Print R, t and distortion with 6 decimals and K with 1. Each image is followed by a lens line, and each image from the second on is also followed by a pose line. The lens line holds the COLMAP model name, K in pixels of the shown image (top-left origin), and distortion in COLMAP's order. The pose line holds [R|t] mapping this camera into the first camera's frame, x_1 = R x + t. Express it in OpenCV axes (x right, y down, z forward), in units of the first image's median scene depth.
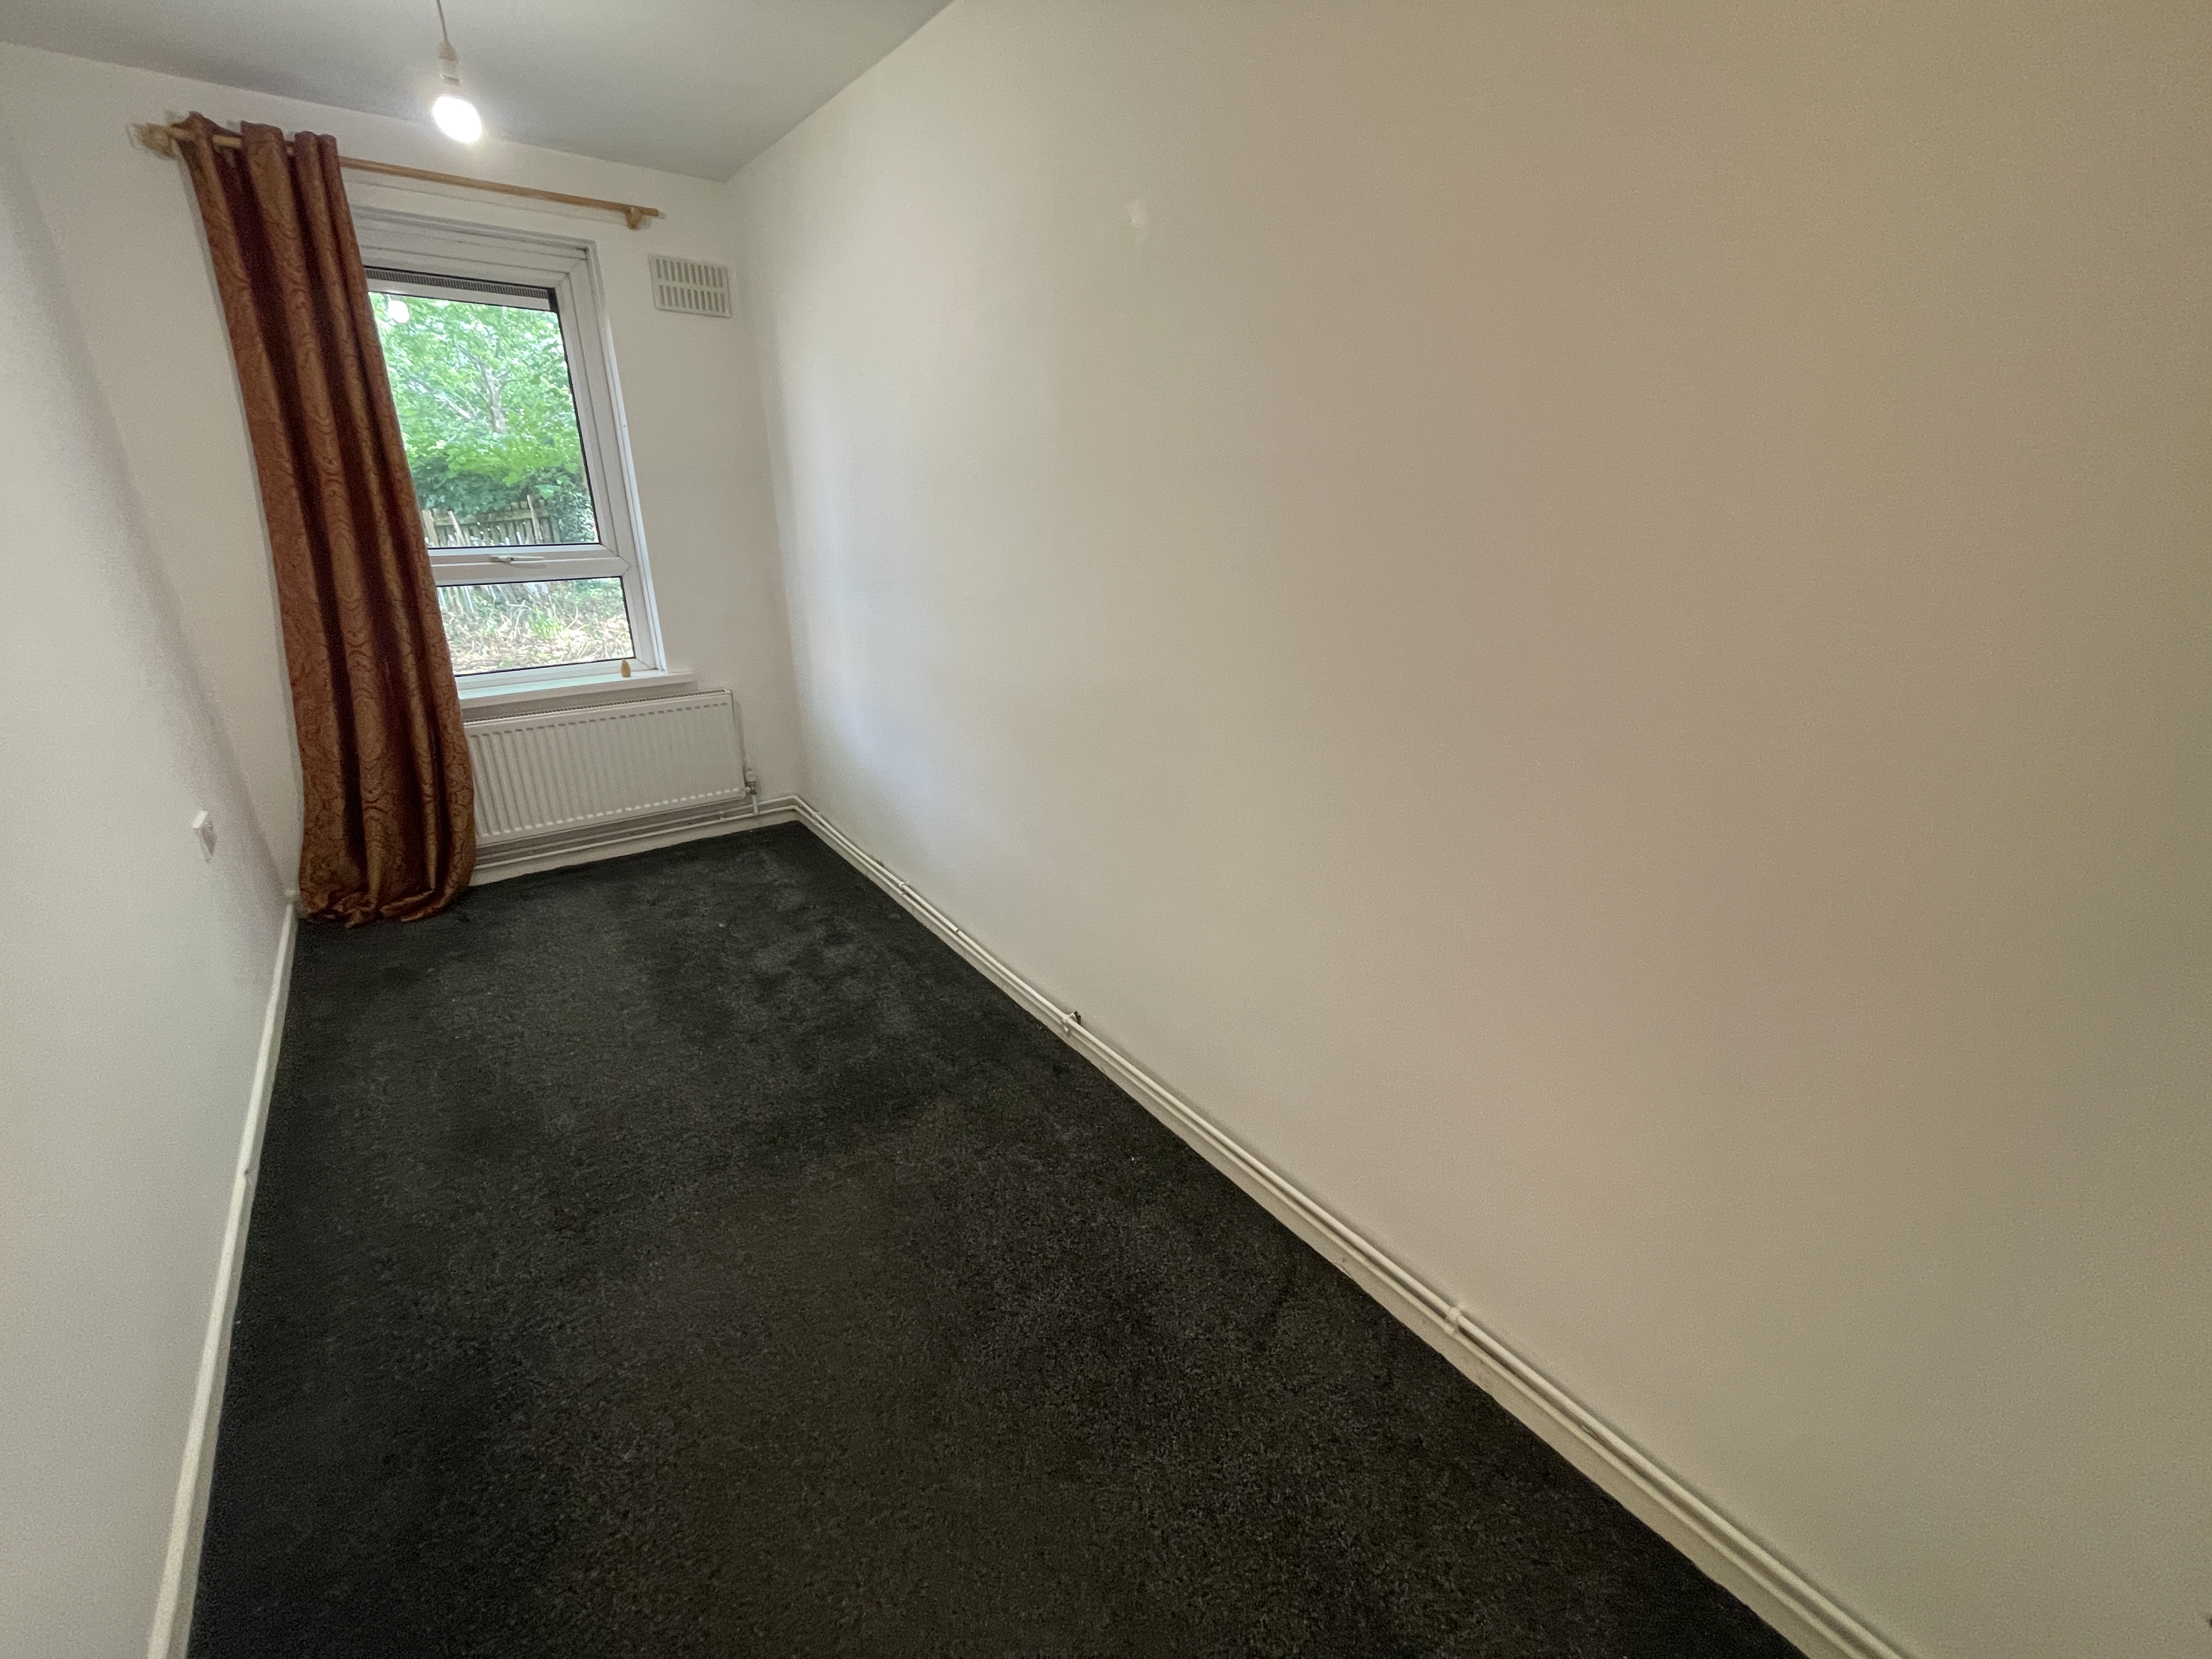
lens RADIAL K [[907.1, 0, 1106.0], [0, 907.1, 829.5], [0, 0, 1]] dist [-0.002243, -0.000090]
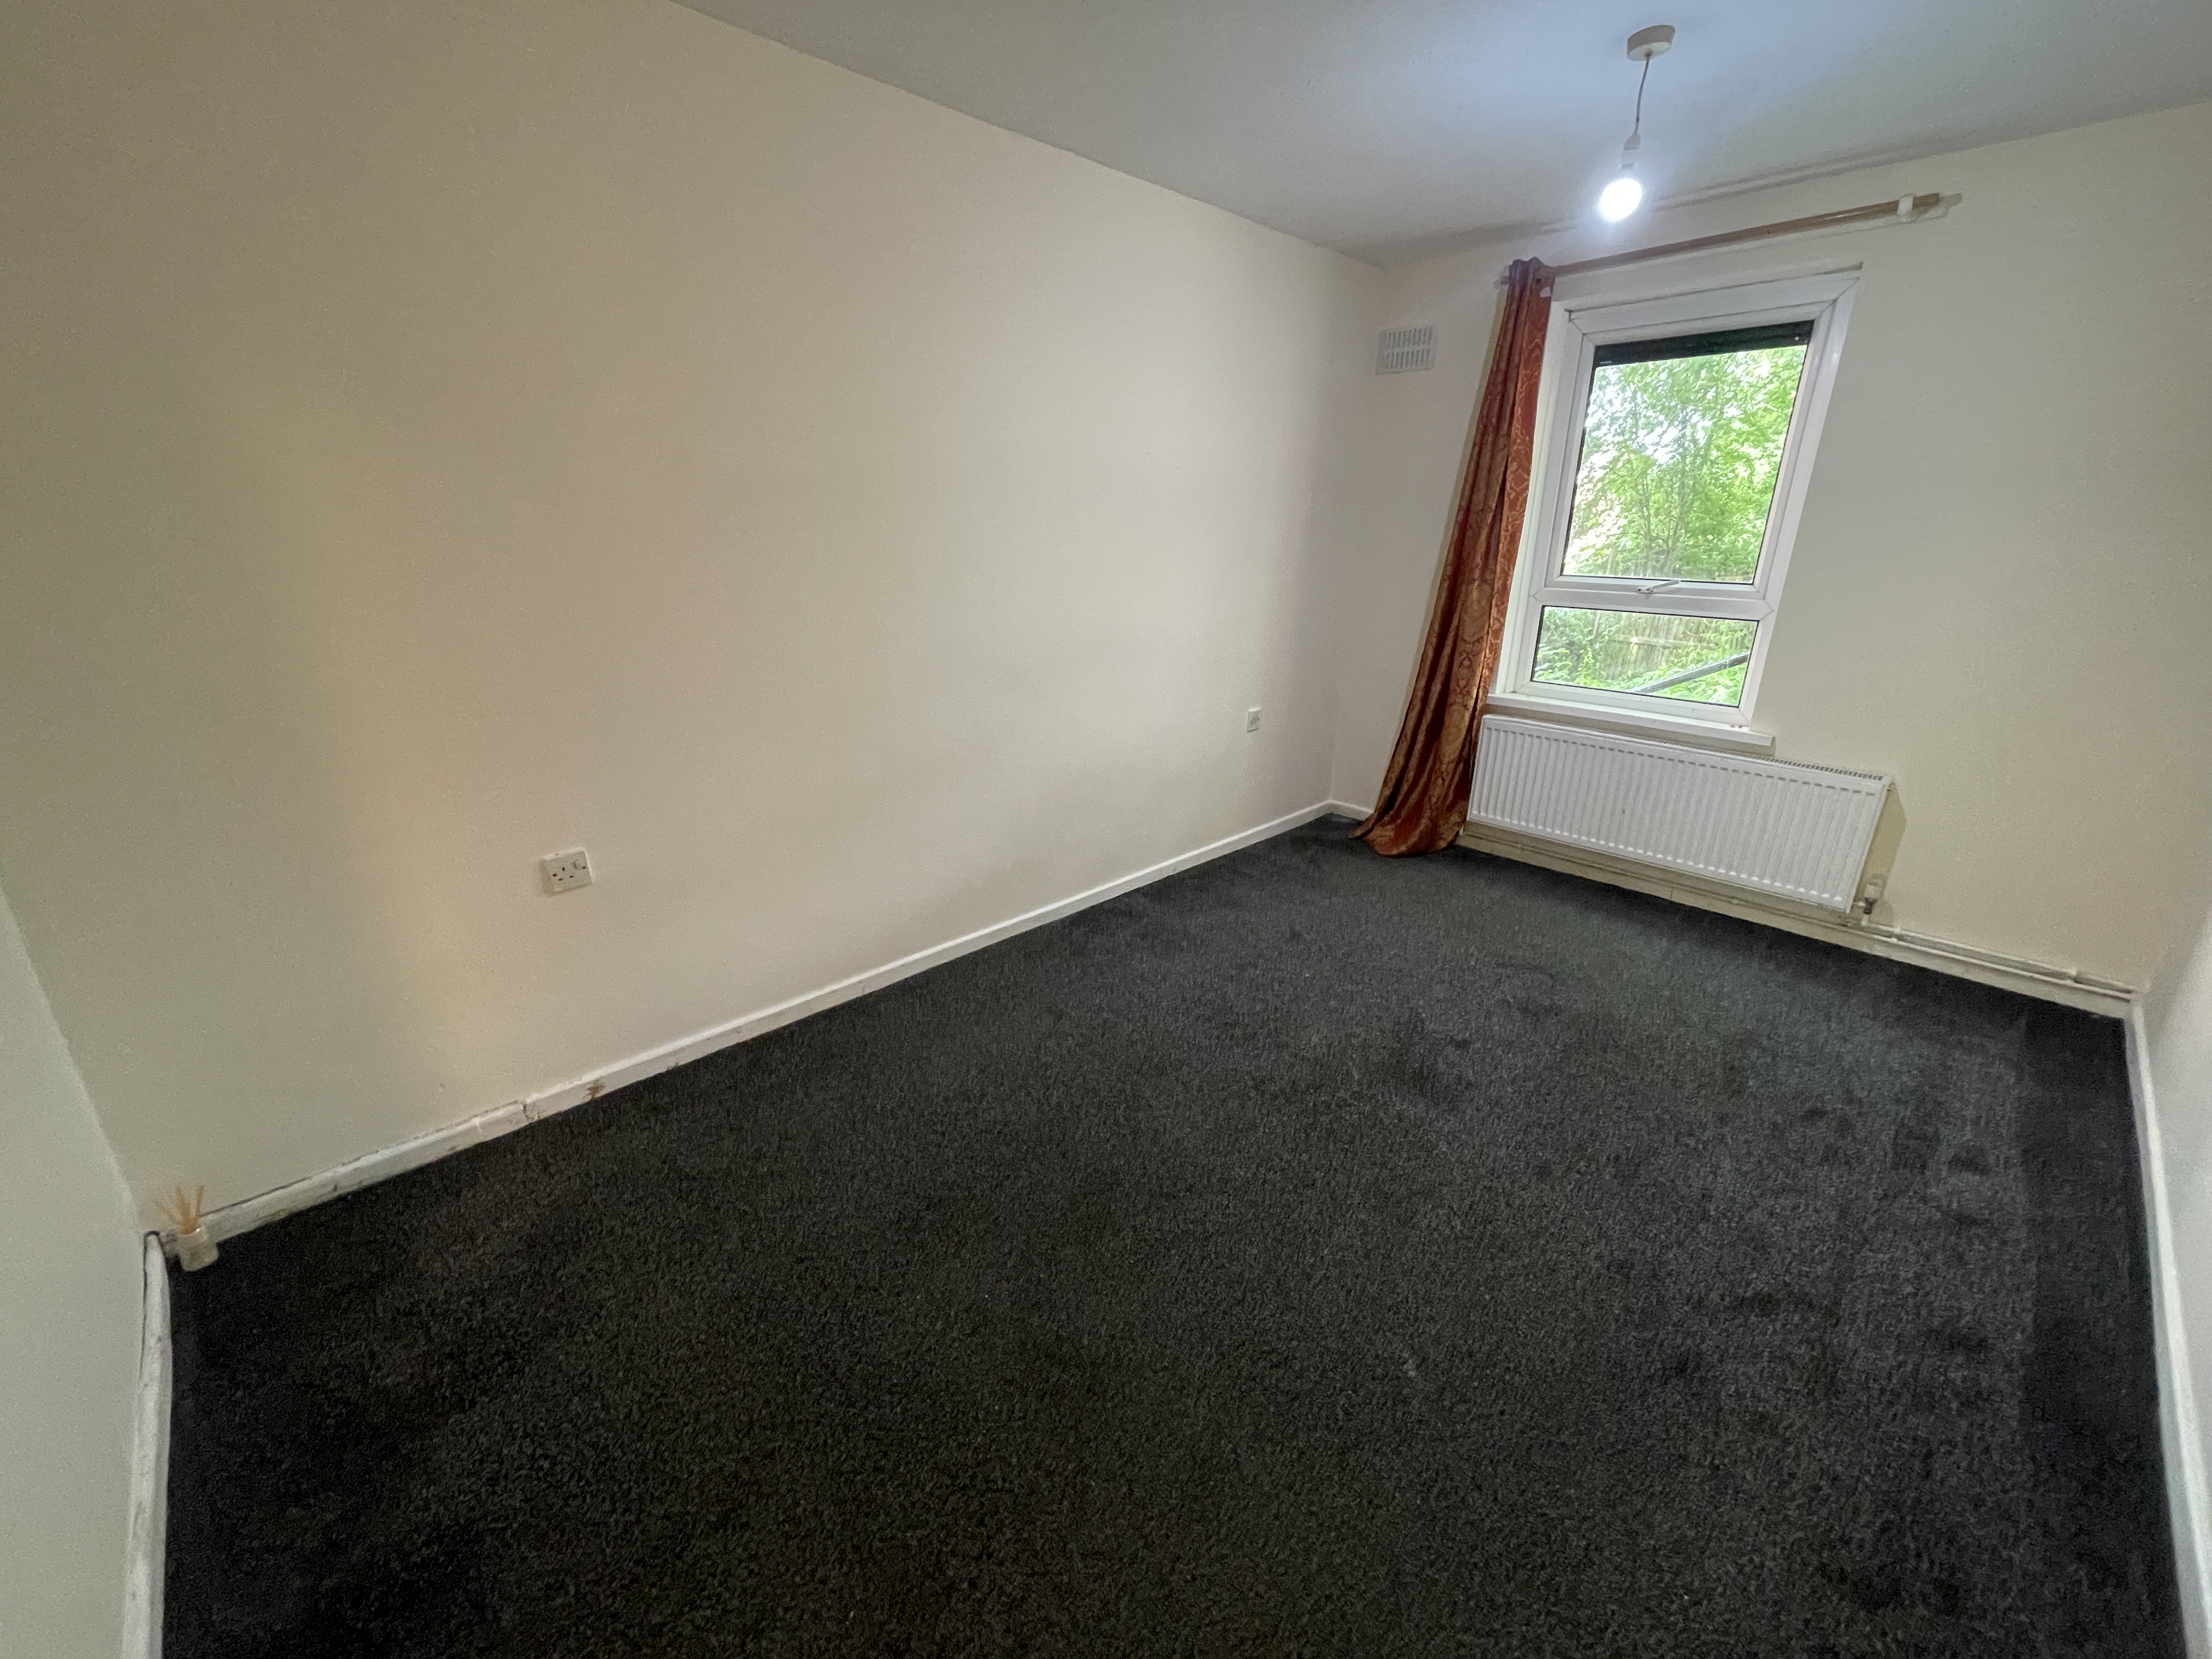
lens RADIAL K [[907.1, 0, 1106.0], [0, 907.1, 829.5], [0, 0, 1]] dist [-0.002243, -0.000090]
pose [[0.114771, 0.315032, -0.942116, 0.321654], [-0.360487, 0.896943, 0.256012, -0.087042], [0.925676, 0.310238, 0.216508, 0.255348]]
